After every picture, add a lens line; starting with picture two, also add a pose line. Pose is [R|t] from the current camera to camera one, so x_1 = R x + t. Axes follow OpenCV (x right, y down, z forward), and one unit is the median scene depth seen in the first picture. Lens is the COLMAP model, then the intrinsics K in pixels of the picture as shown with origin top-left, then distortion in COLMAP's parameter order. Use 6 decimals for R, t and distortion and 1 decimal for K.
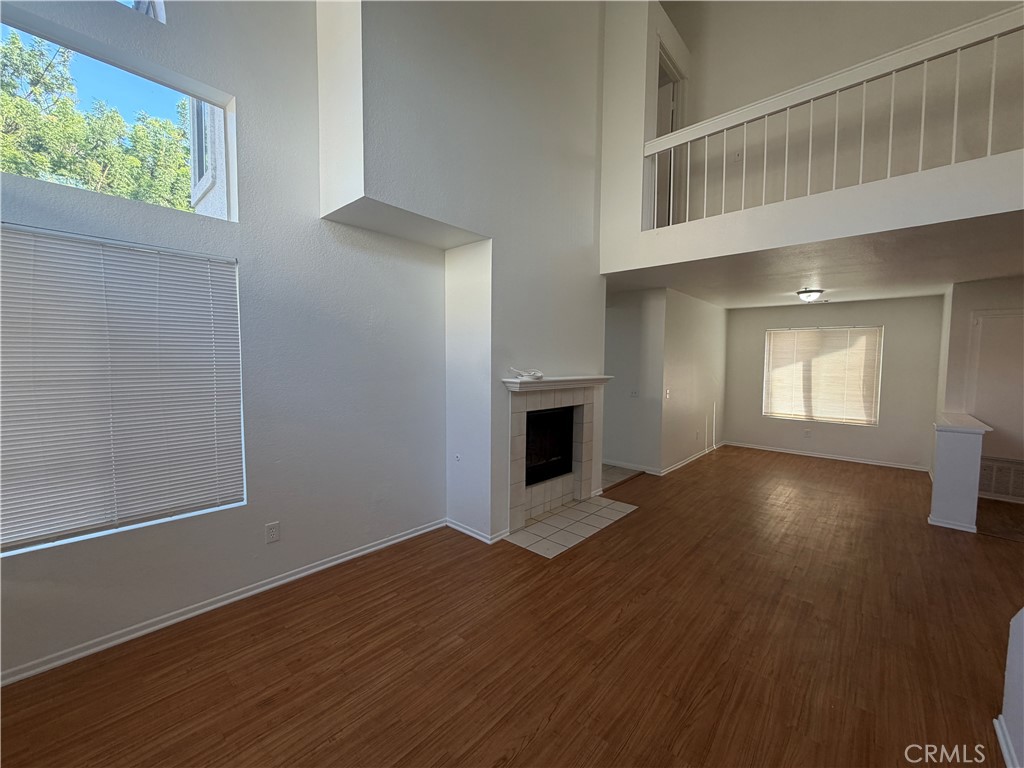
lens RADIAL K [[408.4, 0, 510.0], [0, 408.4, 383.4], [0, 0, 1]] dist [0.000995, 0.000041]
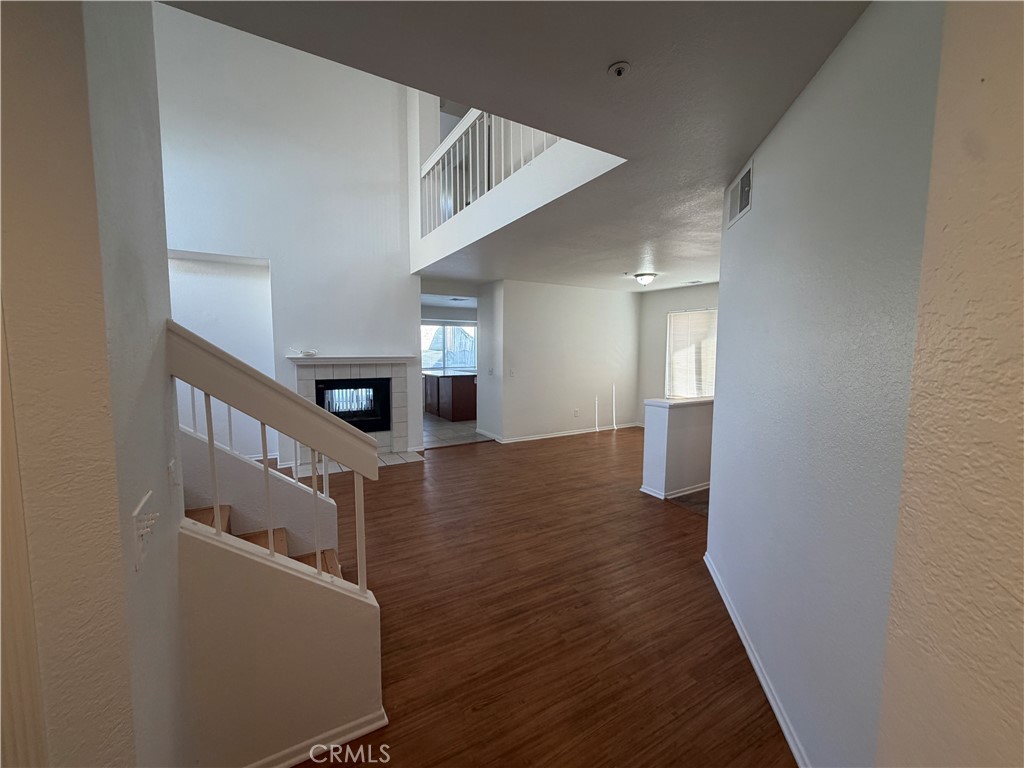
lens RADIAL K [[408.4, 0, 509.5], [0, 408.4, 375.4], [0, 0, 1]] dist [0.000995, 0.000041]
pose [[0.955690, 0.012505, -0.294108, 0.704130], [-0.010481, 0.999909, 0.008457, 0.023165], [0.294187, -0.005000, 0.955735, -0.092223]]
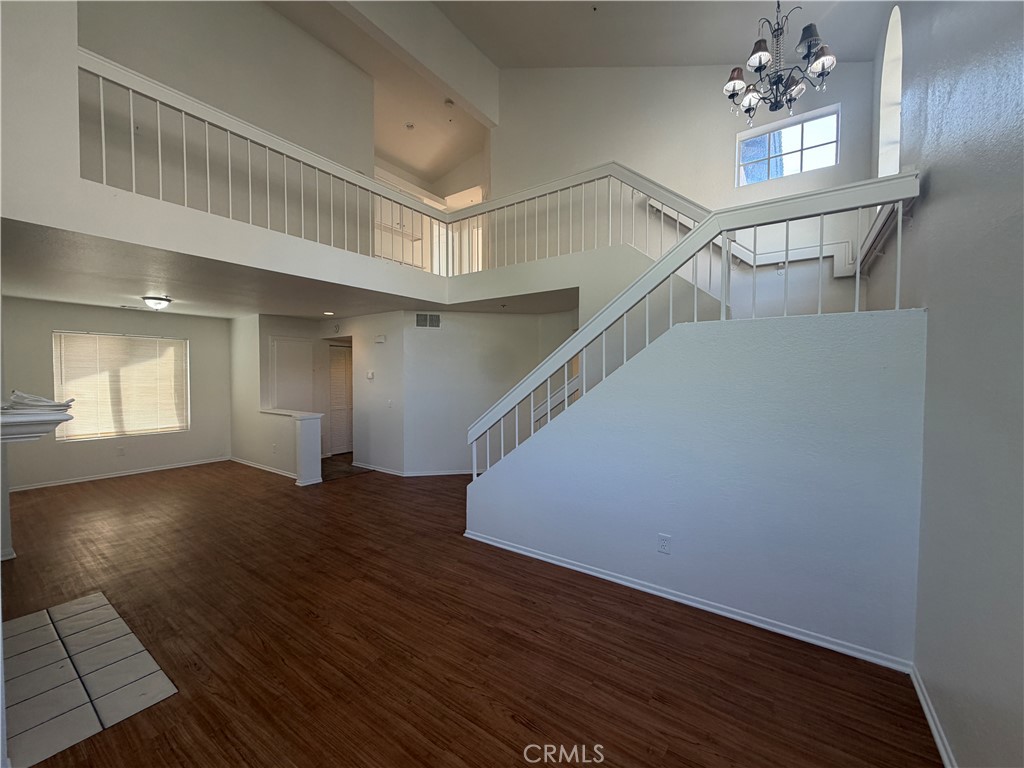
lens RADIAL K [[408.4, 0, 509.5], [0, 408.4, 380.4], [0, 0, 1]] dist [0.000995, 0.000041]
pose [[-0.121268, -0.028360, 0.992215, -0.319246], [0.052488, 0.998010, 0.034940, -0.023992], [-0.991231, 0.056317, -0.119538, 0.304347]]
